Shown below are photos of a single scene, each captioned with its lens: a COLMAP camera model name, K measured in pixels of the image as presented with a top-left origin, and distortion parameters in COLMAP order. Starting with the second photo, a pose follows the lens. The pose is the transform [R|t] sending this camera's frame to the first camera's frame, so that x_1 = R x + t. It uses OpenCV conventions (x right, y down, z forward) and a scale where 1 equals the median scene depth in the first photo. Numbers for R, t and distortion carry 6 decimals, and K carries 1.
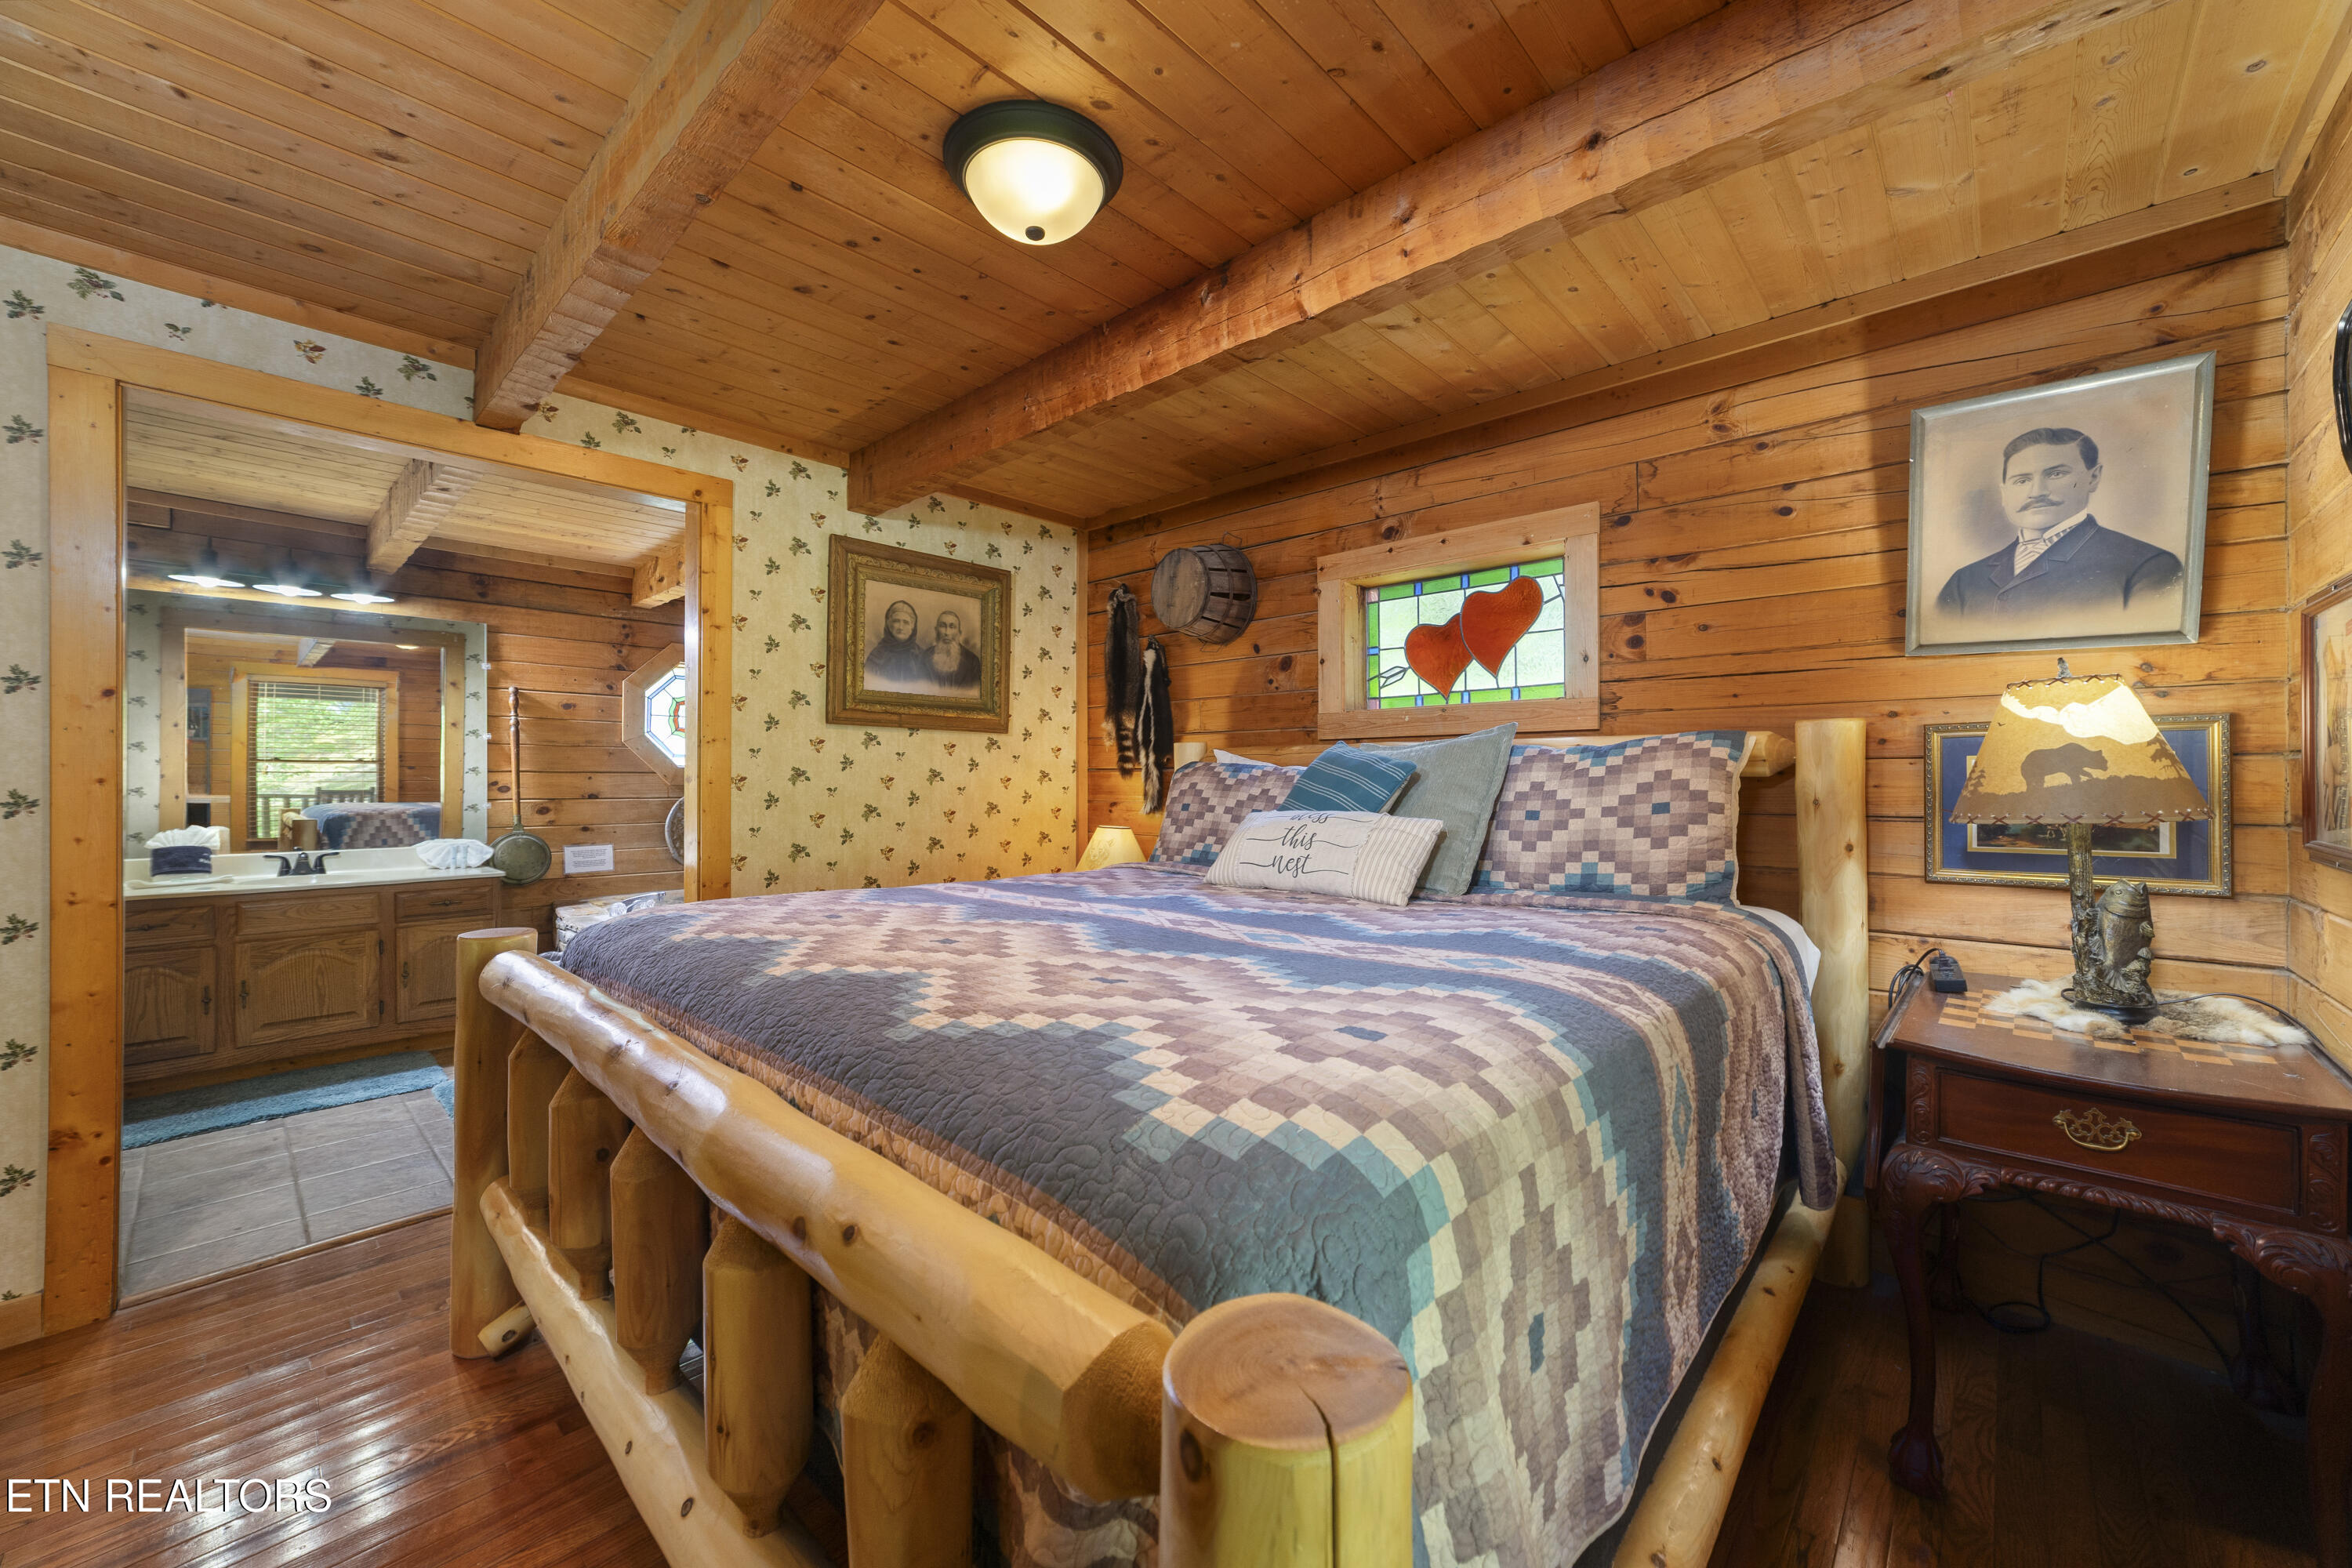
lens RADIAL K [[906.0, 0, 1198.4], [0, 906.0, 777.7], [0, 0, 1]] dist [-0.012914, 0.004885]
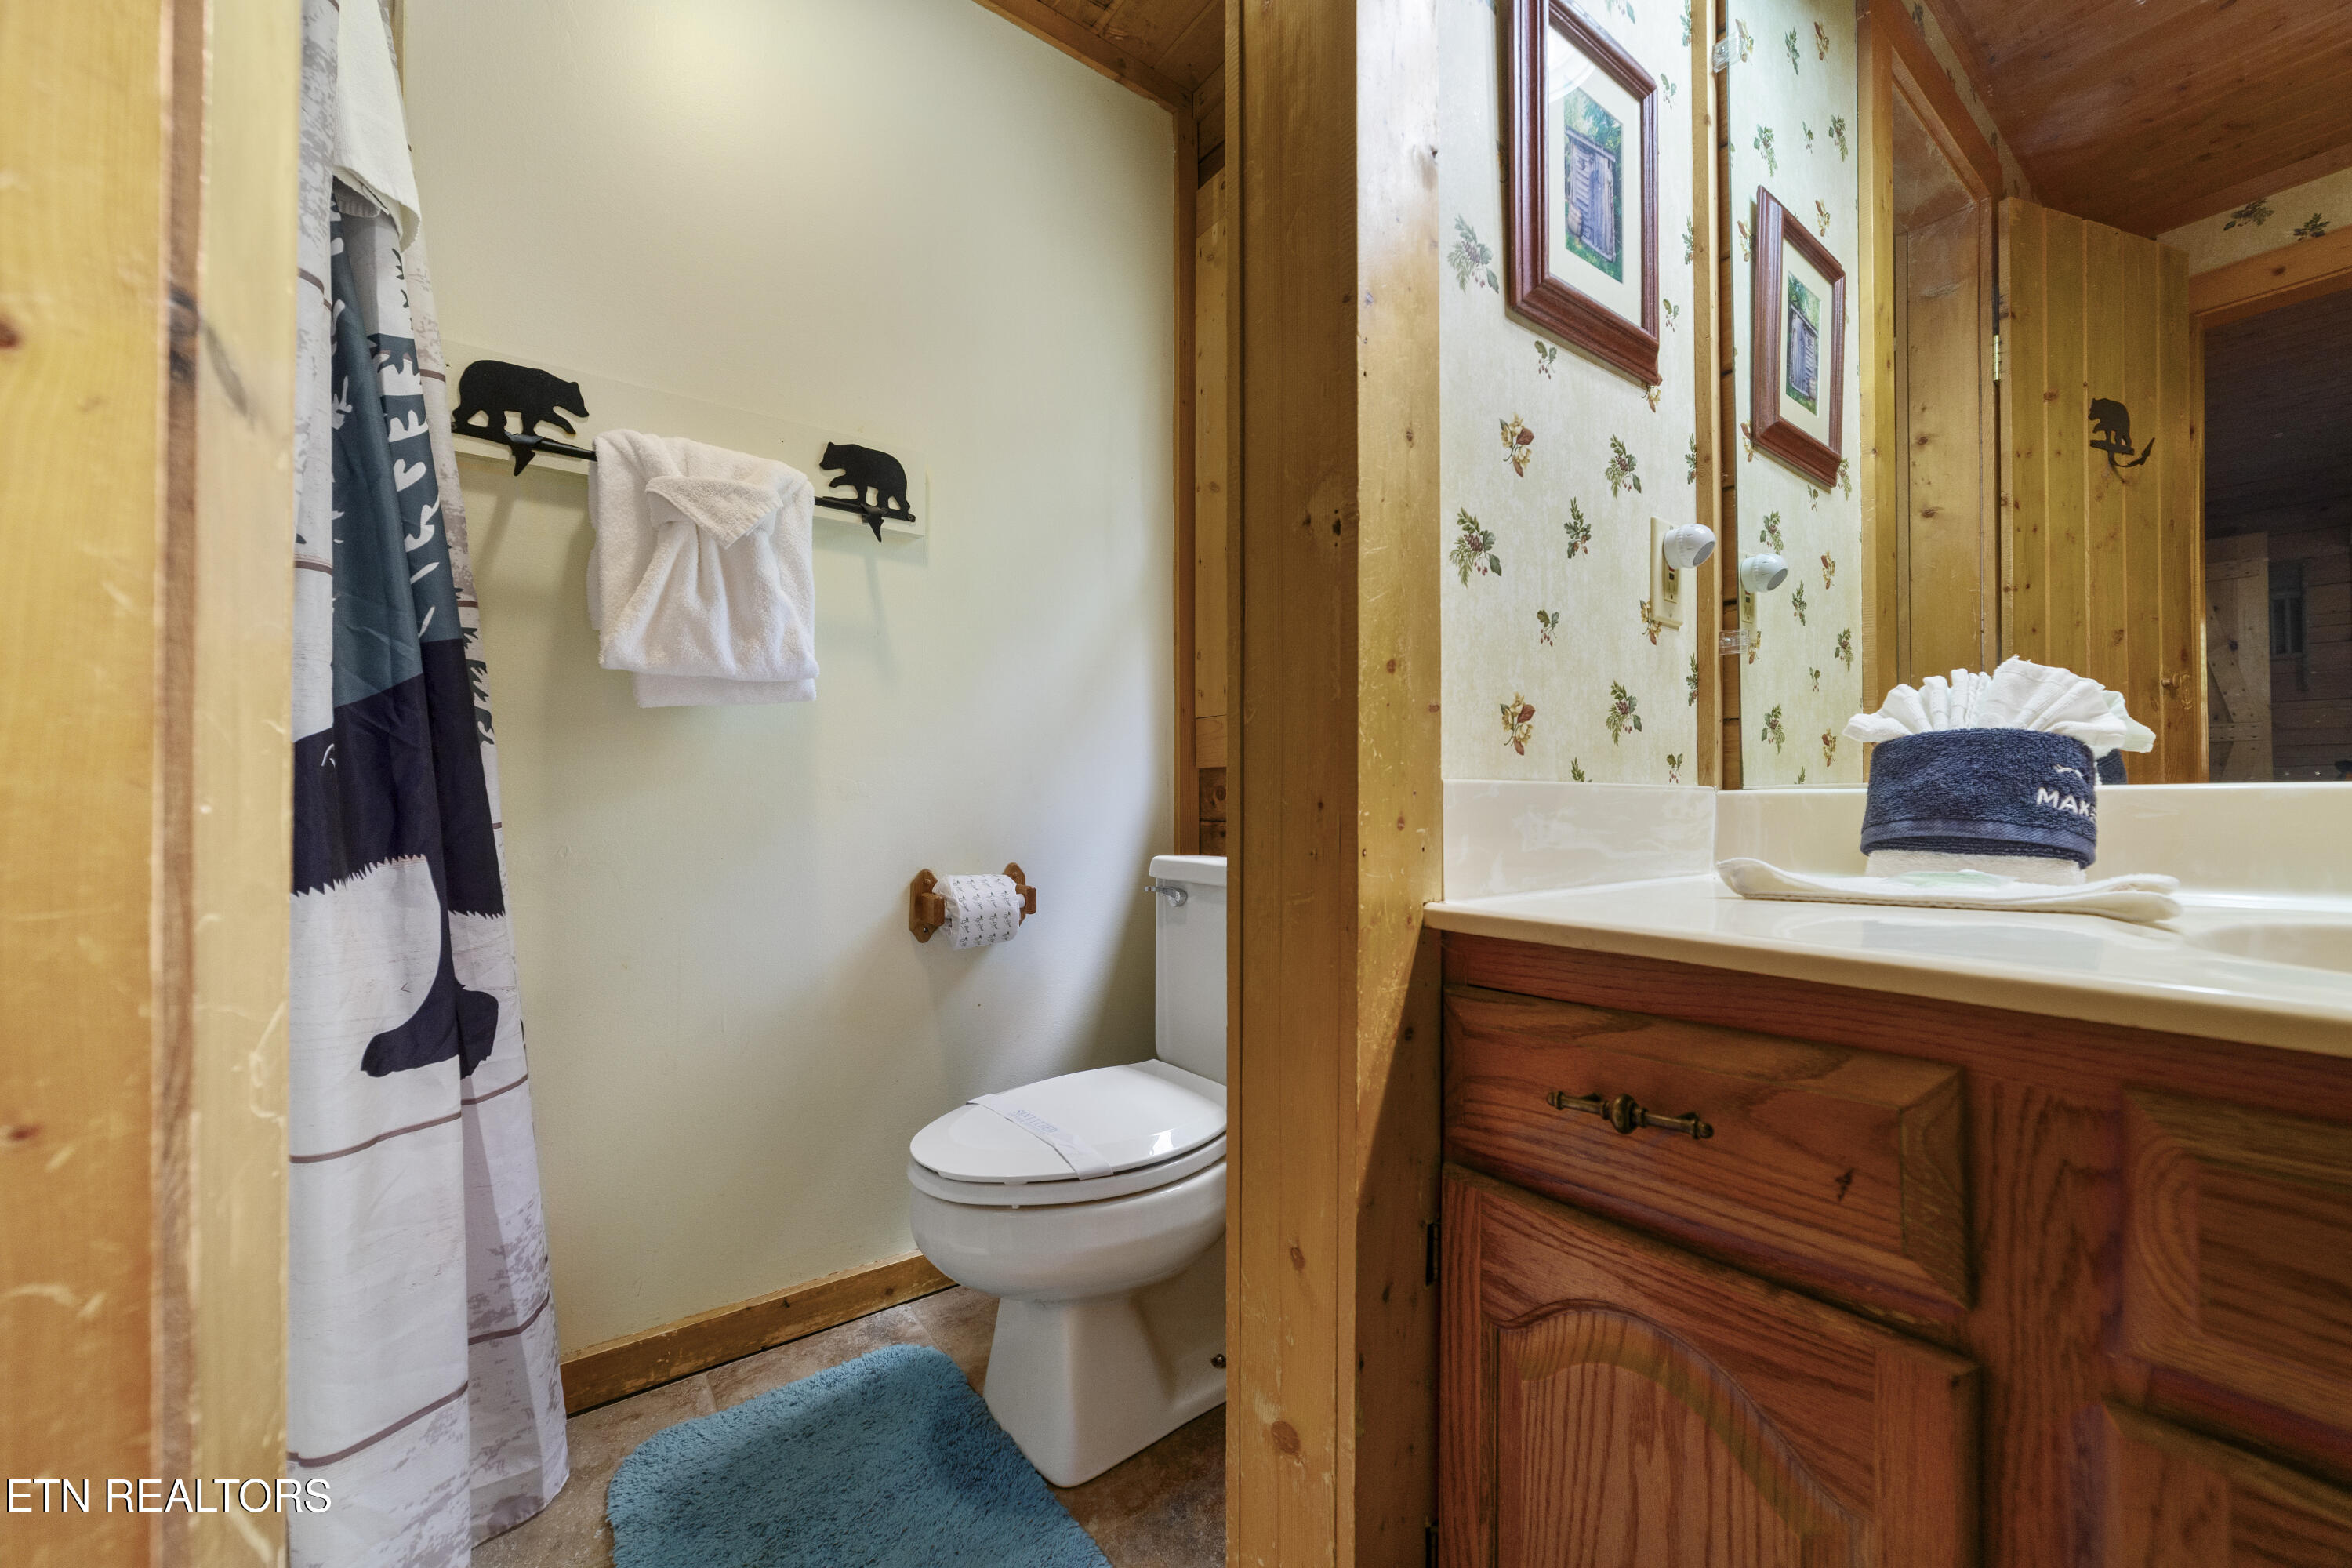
lens RADIAL K [[906.0, 0, 1183.6], [0, 906.0, 790.0], [0, 0, 1]] dist [-0.012914, 0.004885]
pose [[-0.178617, -0.005661, -0.983902, -0.837914], [0.007424, 0.999947, -0.007101, 0.087656], [0.983891, -0.008573, -0.178565, 0.812102]]
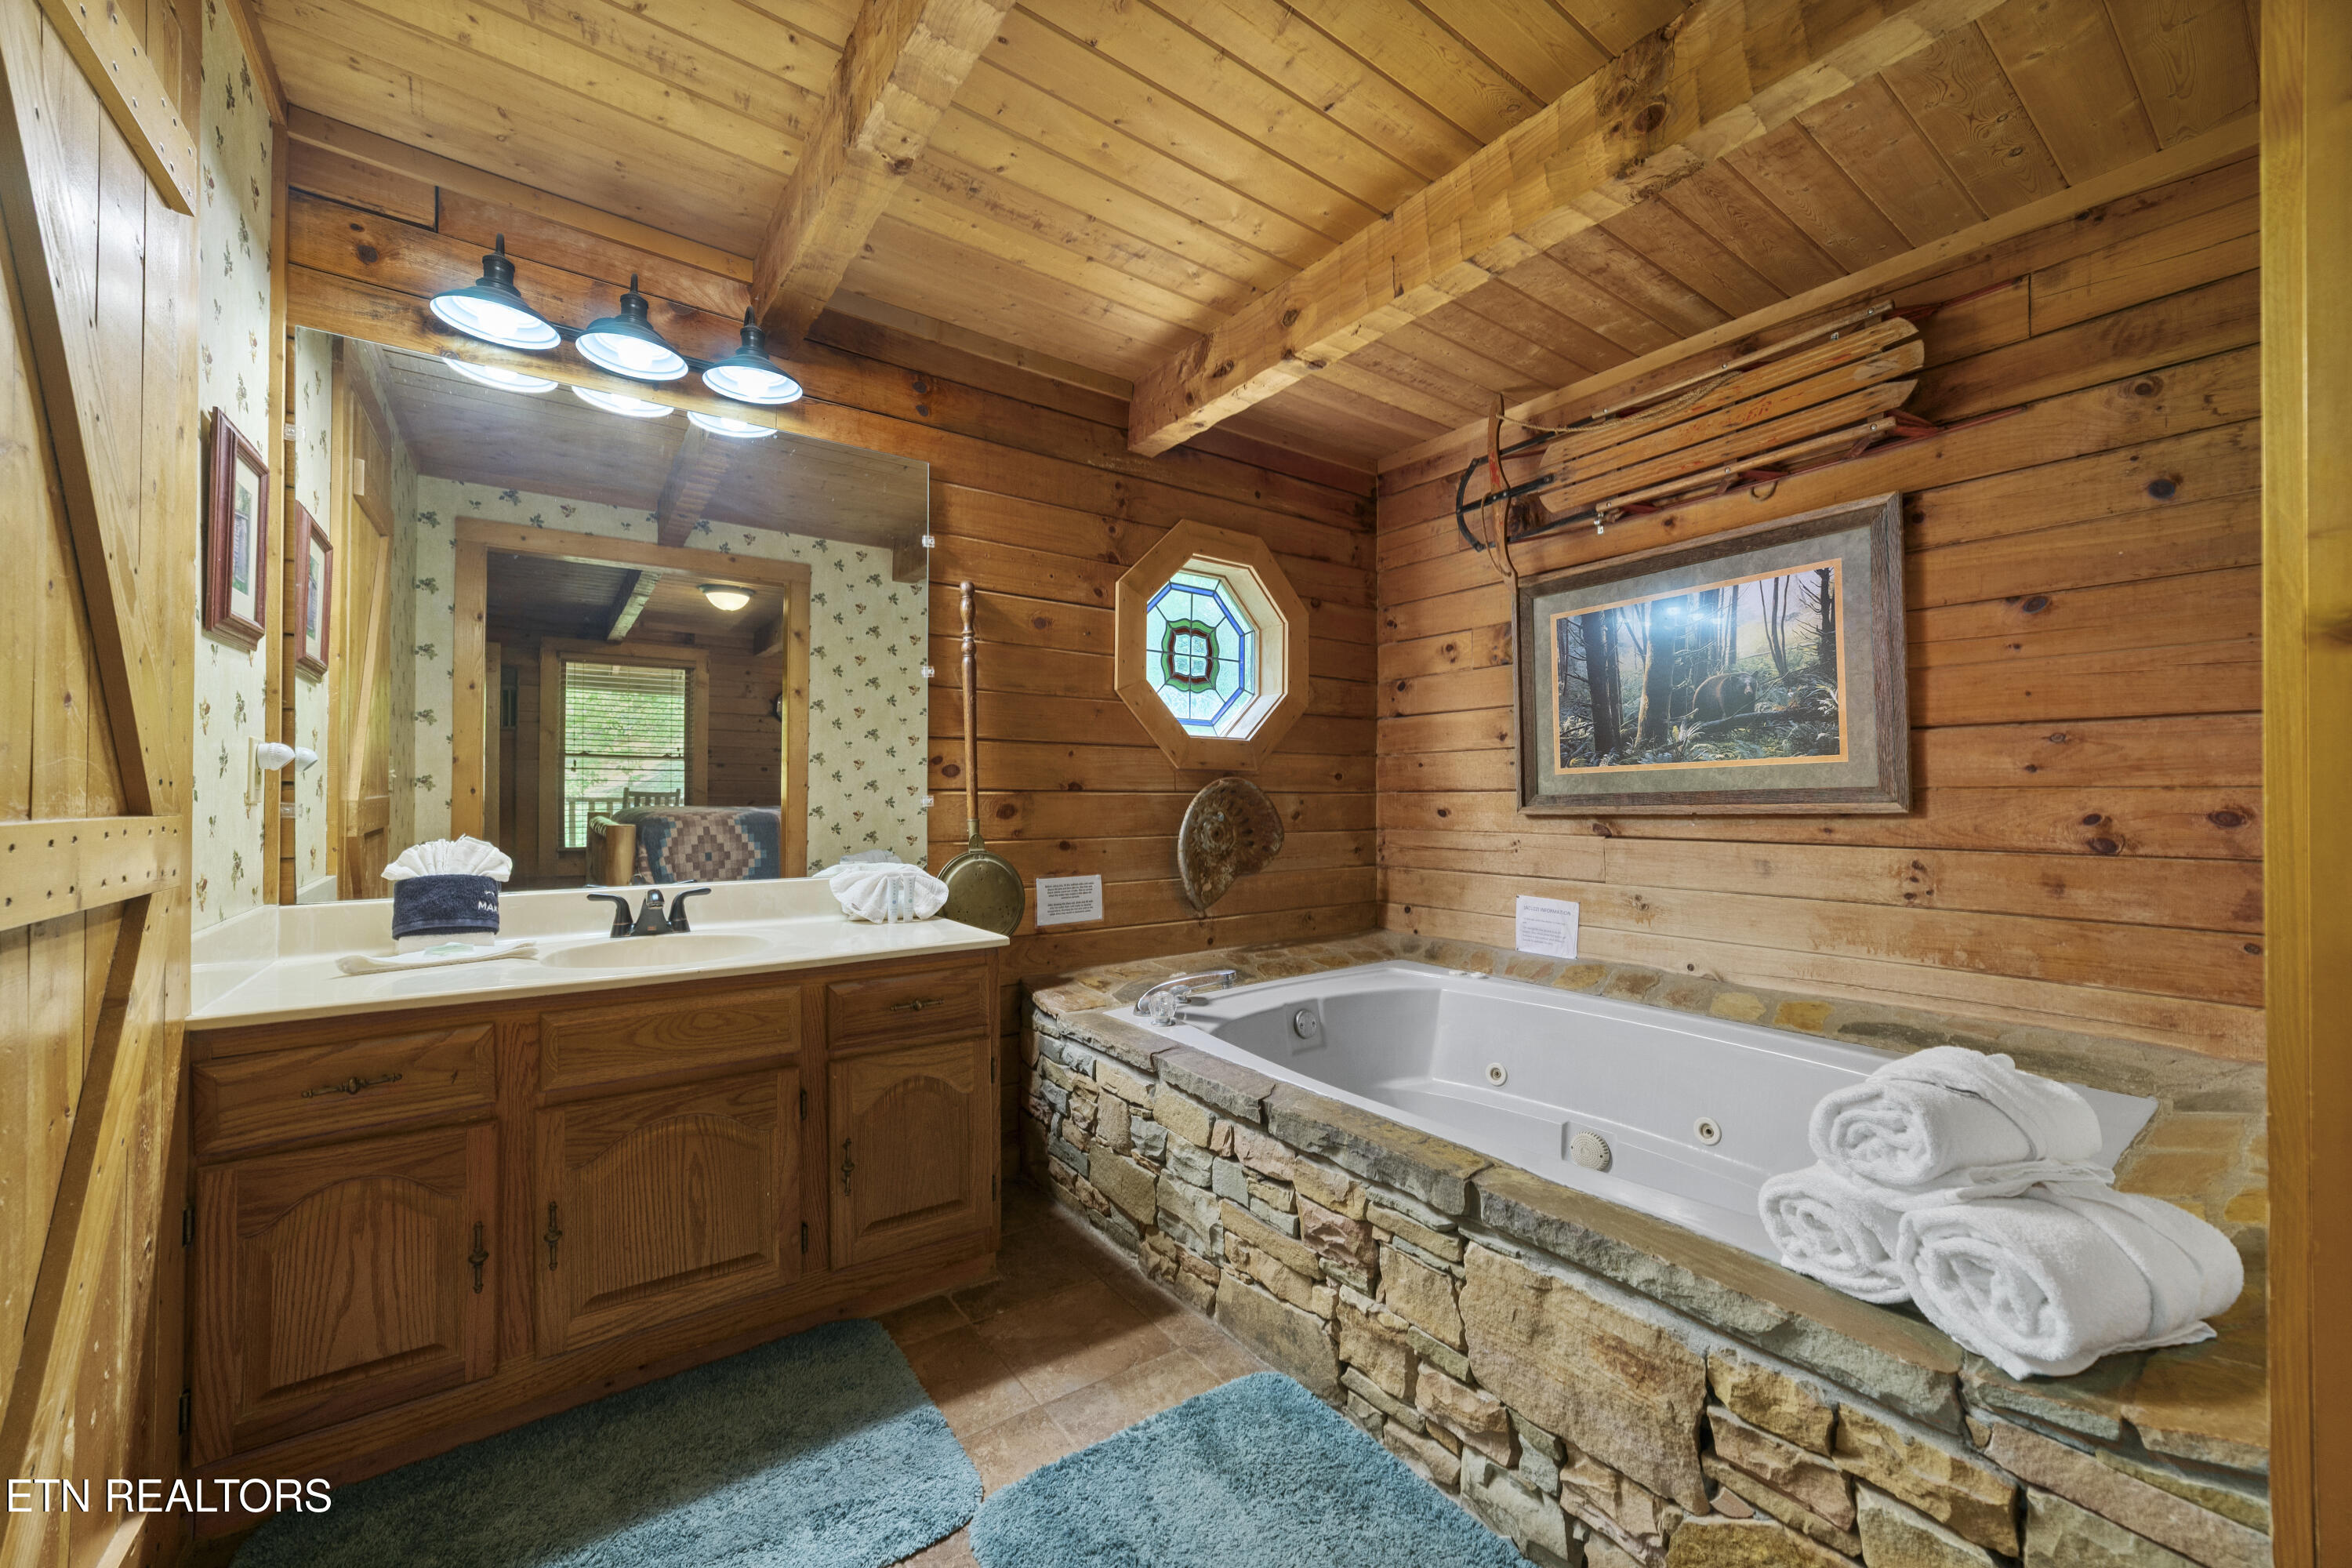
lens RADIAL K [[906.0, 0, 1164.9], [0, 906.0, 785.4], [0, 0, 1]] dist [-0.012914, 0.004885]
pose [[0.976392, -0.001501, -0.216002, -0.626245], [-0.000170, 0.999970, -0.007719, 0.030462], [0.216008, 0.007574, 0.976362, 0.587772]]
